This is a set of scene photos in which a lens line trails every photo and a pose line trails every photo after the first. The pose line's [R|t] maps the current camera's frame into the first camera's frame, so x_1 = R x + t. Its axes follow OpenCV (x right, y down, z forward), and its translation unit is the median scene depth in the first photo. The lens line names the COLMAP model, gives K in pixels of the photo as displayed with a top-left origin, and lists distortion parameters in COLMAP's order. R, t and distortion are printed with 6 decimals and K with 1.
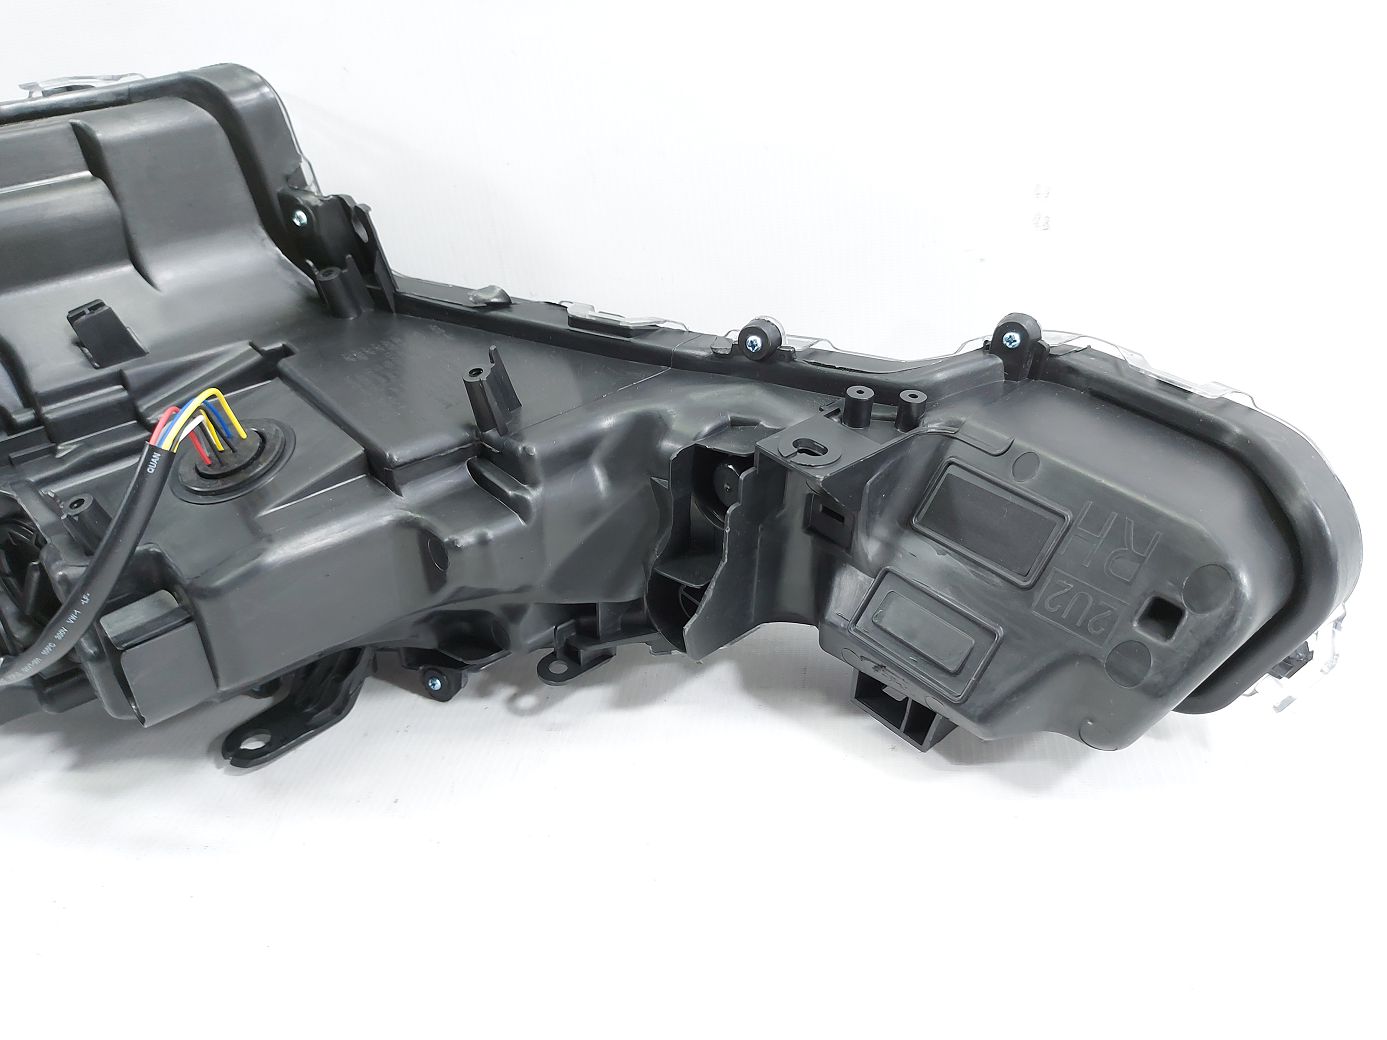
lens RADIAL K [[984.7, 0, 693.5], [0, 984.7, 520.0], [0, 0, 1]] dist [0.104709, -0.180831]
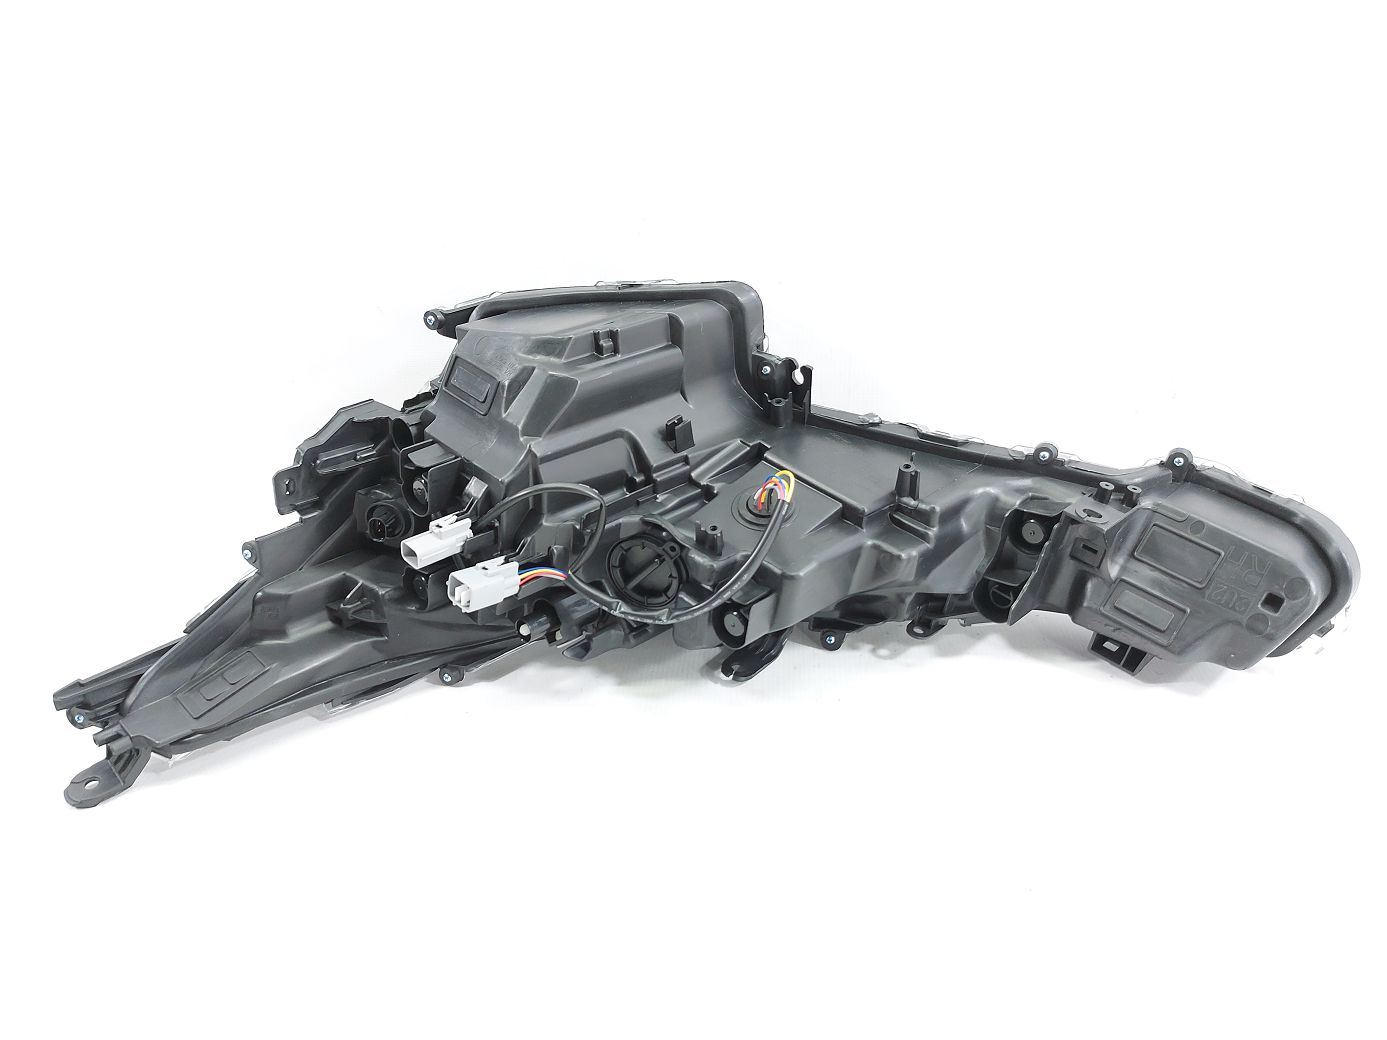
lens RADIAL K [[960.0, 0, 693.5], [0, 960.0, 520.0], [0, 0, 1]] dist [0.066451, -0.080171]
pose [[0.994465, 0.037945, 0.097980, -0.787500], [-0.033446, 0.998327, -0.047159, 0.051046], [-0.099606, 0.043621, 0.994070, -0.761122]]
